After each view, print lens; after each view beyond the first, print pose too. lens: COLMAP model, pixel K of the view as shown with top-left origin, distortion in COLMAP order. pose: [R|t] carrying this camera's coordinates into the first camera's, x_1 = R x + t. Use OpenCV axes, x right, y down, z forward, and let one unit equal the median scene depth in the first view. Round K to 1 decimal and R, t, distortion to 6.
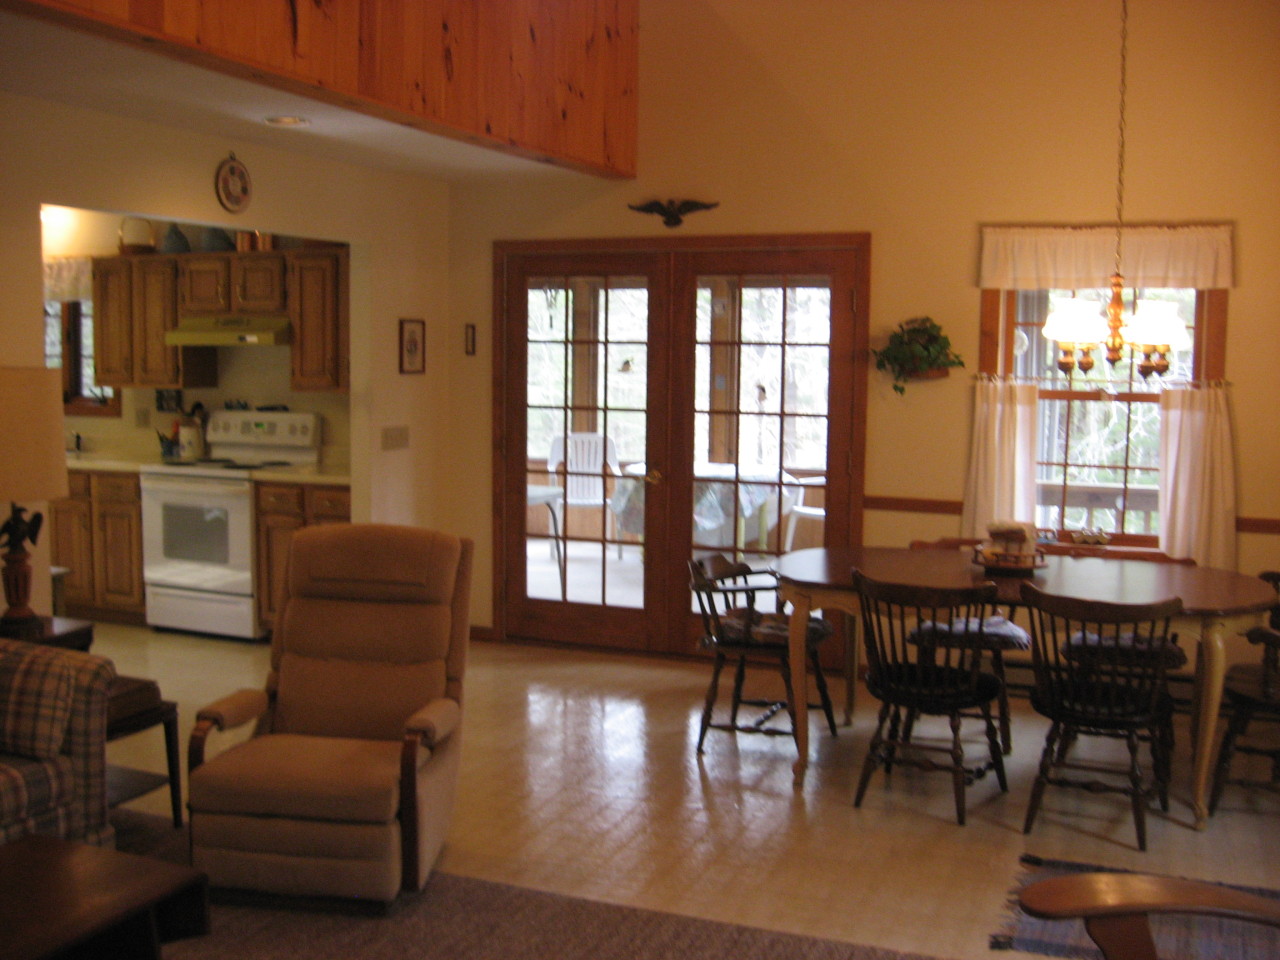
lens RADIAL K [[1350.1, 0, 640.0], [0, 1350.1, 480.0], [0, 0, 1]] dist [-0.132723, 0.030955]
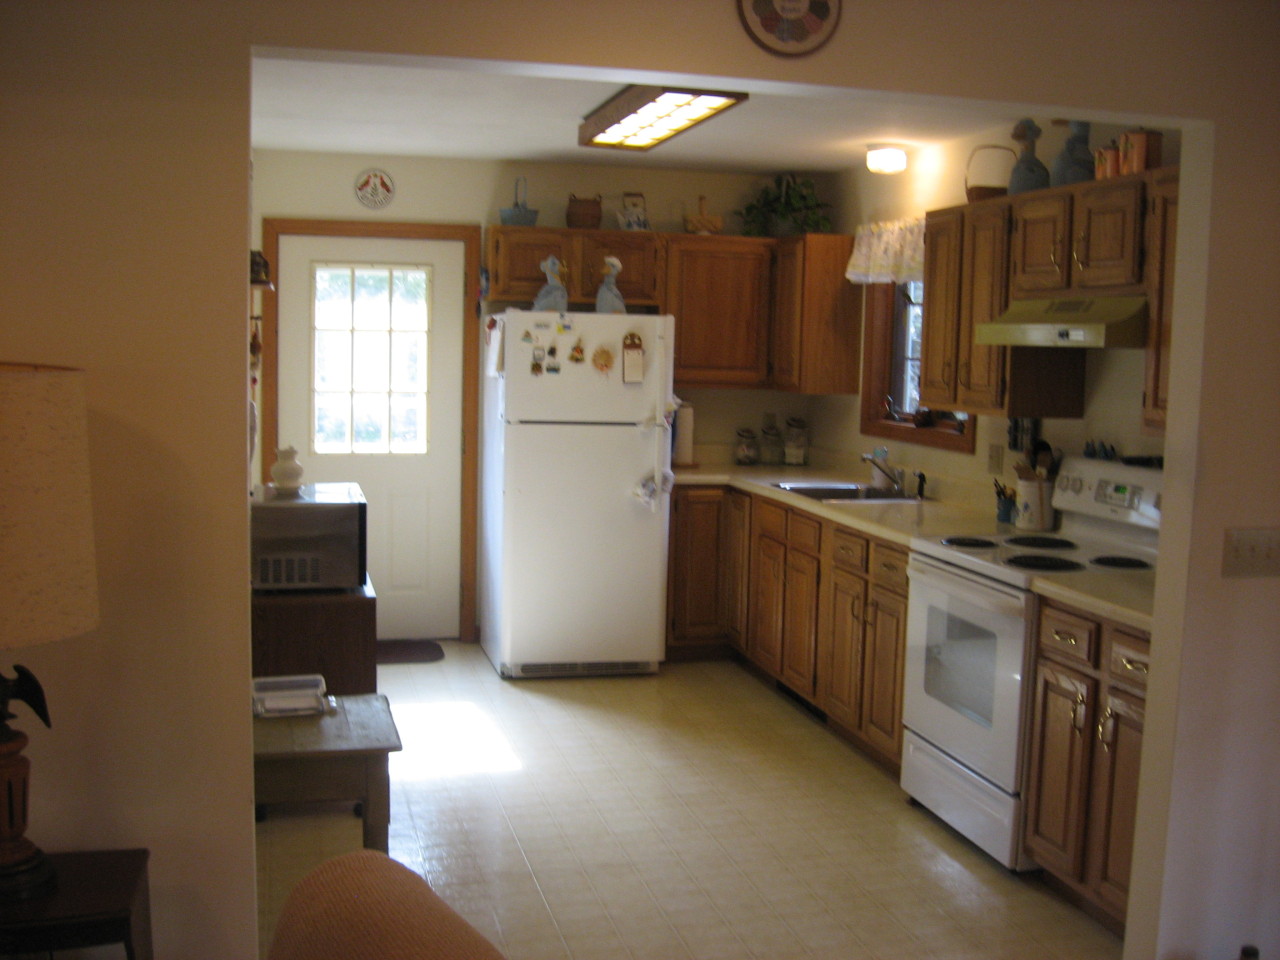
lens RADIAL K [[1350.1, 0, 640.0], [0, 1350.1, 480.0], [0, 0, 1]] dist [-0.132723, 0.030955]
pose [[0.609140, 0.084913, -0.788504, 0.037116], [-0.093847, 0.994983, 0.034650, -0.045861], [0.787491, 0.052892, 0.614053, 0.498424]]
